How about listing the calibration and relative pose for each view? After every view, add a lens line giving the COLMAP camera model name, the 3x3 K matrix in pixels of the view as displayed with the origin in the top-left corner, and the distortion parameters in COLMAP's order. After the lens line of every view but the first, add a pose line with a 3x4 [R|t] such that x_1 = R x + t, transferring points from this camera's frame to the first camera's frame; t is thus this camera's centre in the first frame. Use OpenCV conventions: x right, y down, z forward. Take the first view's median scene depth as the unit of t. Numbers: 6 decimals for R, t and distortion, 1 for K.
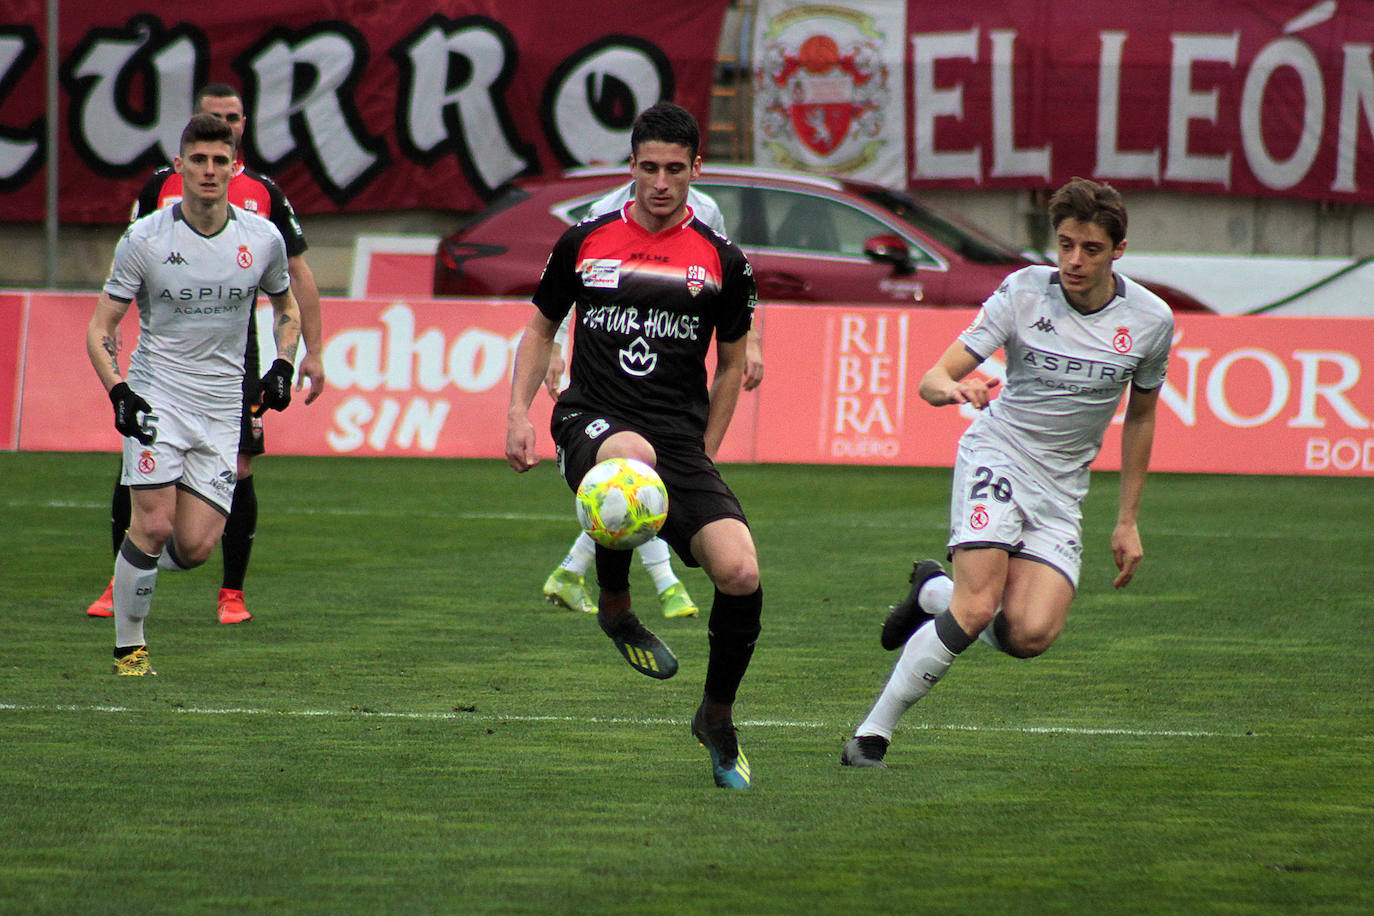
lens RADIAL K [[9377.6, 0, 687.0], [0, 9377.6, 458.0], [0, 0, 1]] dist [0.770736, -3.267514]
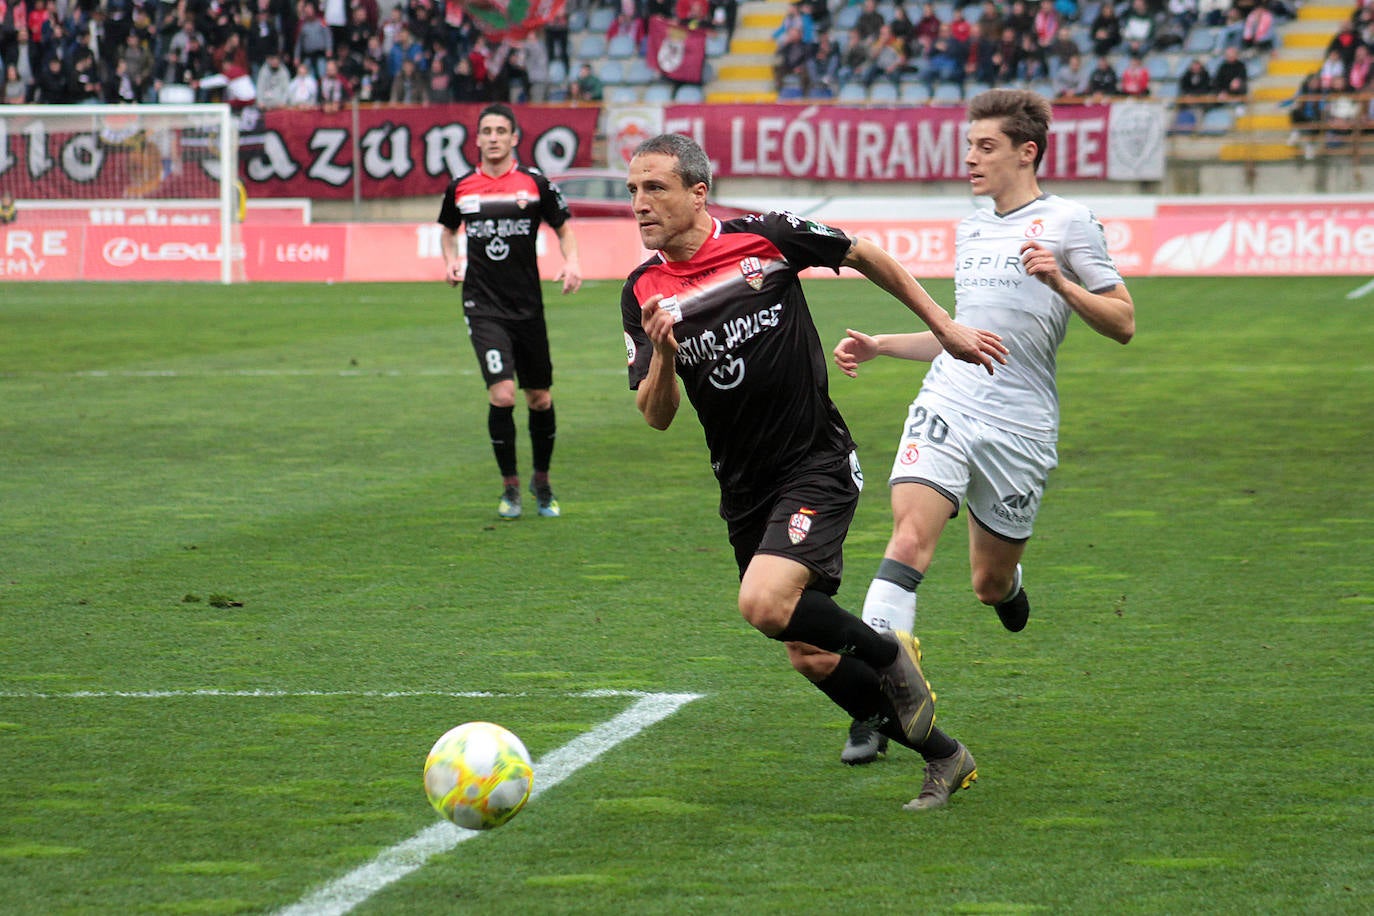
lens RADIAL K [[9377.6, 0, 687.0], [0, 9377.6, 458.0], [0, 0, 1]] dist [0.770736, -3.267514]
pose [[0.999224, -0.027421, 0.028286, -0.050209], [0.027131, 0.999576, 0.010597, 0.024565], [-0.028564, -0.009822, 0.999544, -1.752876]]
